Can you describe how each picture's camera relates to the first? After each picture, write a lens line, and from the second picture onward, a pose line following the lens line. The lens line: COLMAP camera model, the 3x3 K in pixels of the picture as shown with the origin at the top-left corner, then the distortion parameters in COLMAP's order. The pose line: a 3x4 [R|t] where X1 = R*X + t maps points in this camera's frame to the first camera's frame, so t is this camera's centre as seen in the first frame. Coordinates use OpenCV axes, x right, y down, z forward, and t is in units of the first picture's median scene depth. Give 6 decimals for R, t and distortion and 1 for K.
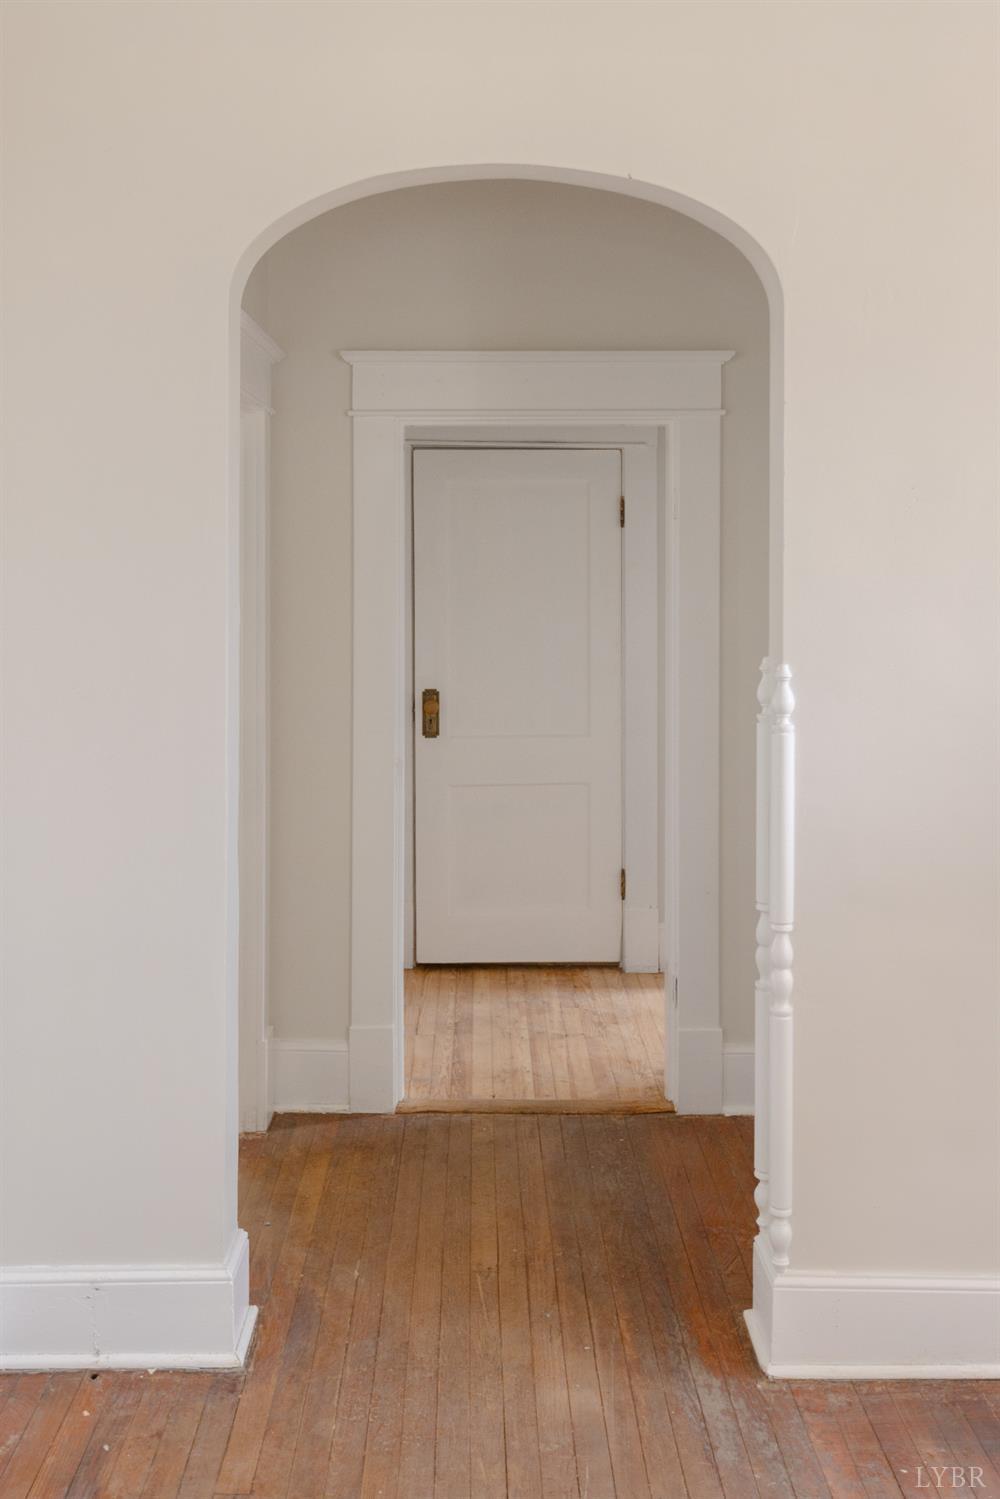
lens RADIAL K [[1465.4, 0, 466.2], [0, 1465.4, 568.1], [0, 0, 1]] dist [0.011011, 0.000000]
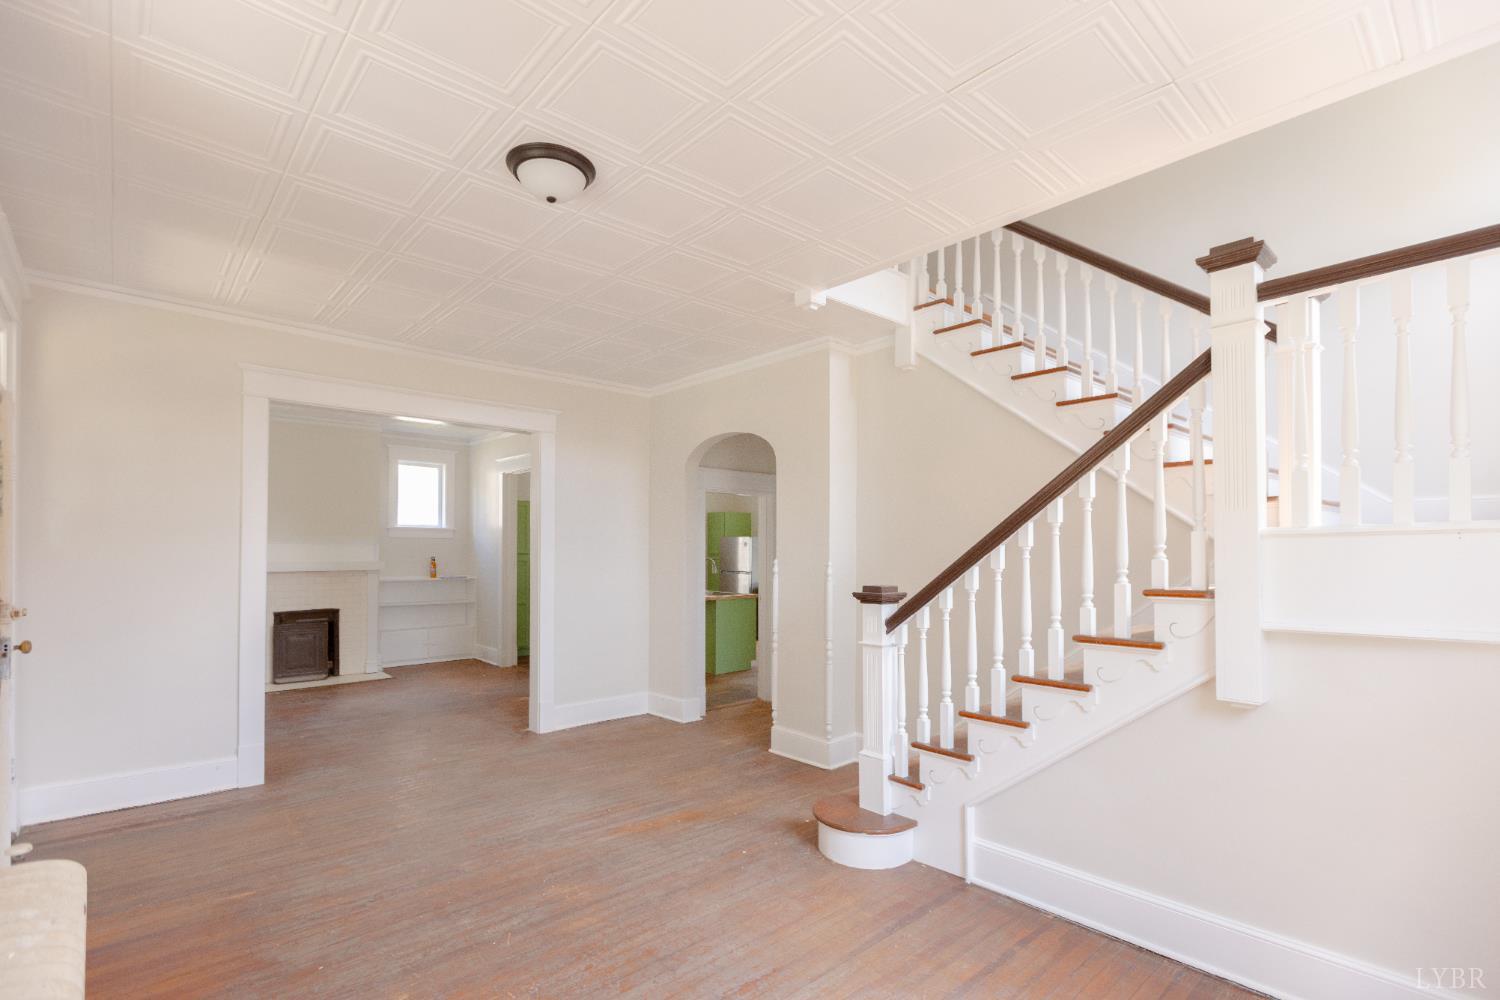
lens RADIAL K [[687.1, 0, 739.5], [0, 687.1, 547.3], [0, 0, 1]] dist [0.003731, -0.001273]
pose [[0.680152, -0.000820, -0.733070, 1.103137], [-0.010110, 0.999894, -0.010498, 0.041687], [0.733001, 0.014551, 0.680072, -0.186997]]
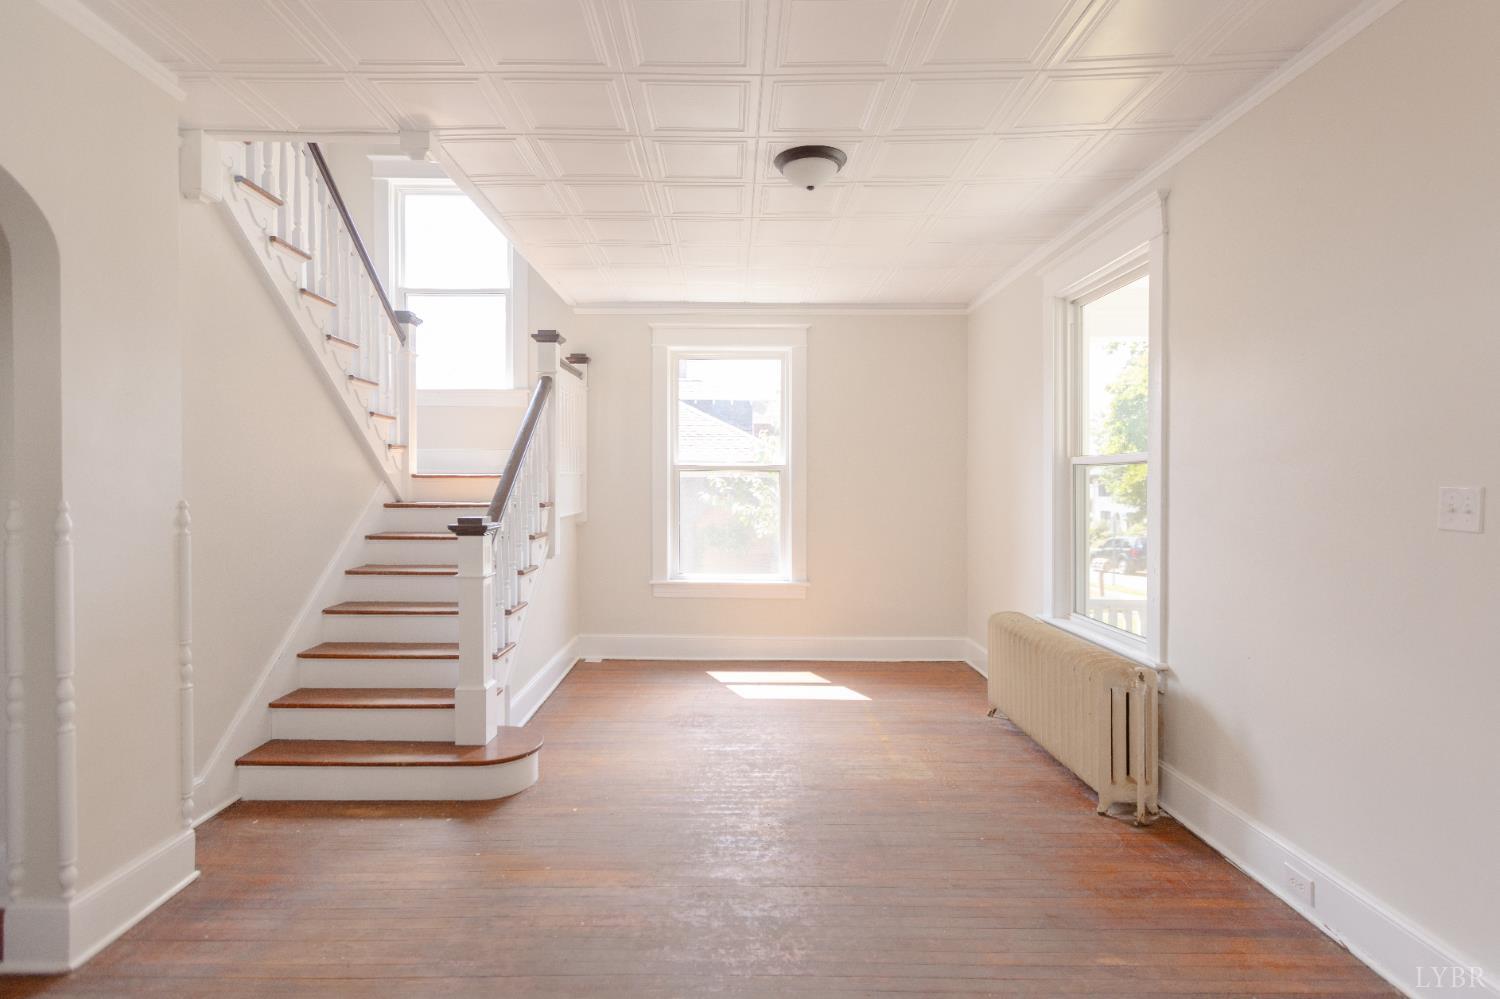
lens RADIAL K [[775.5, 0, 721.0], [0, 775.5, 497.5], [0, 0, 1]] dist [0.002506, 0.002819]
pose [[-0.004817, -0.015619, 0.999866, -0.457508], [0.009266, 0.999834, 0.015663, 0.043464], [-0.999945, 0.009341, -0.004672, 0.255029]]
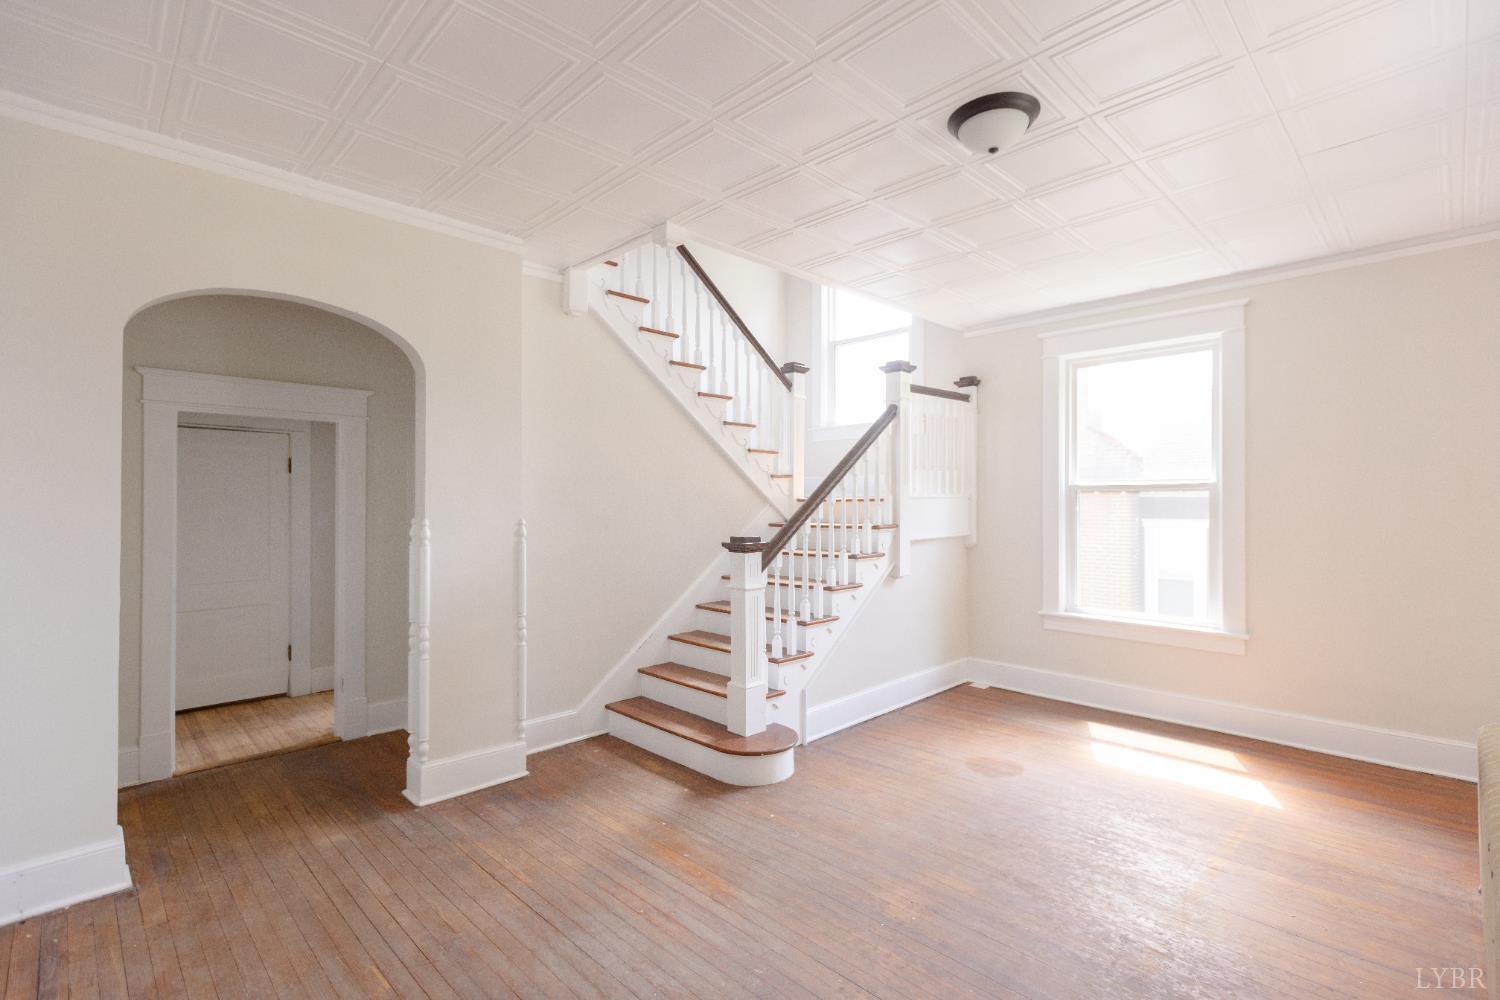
lens RADIAL K [[687.1, 0, 754.4], [0, 687.1, 504.8], [0, 0, 1]] dist [0.003731, -0.001273]
pose [[0.709913, 0.000387, 0.704289, -0.162723], [0.007863, 0.999933, -0.008476, 0.043091], [-0.704245, 0.011555, 0.709863, -0.174393]]
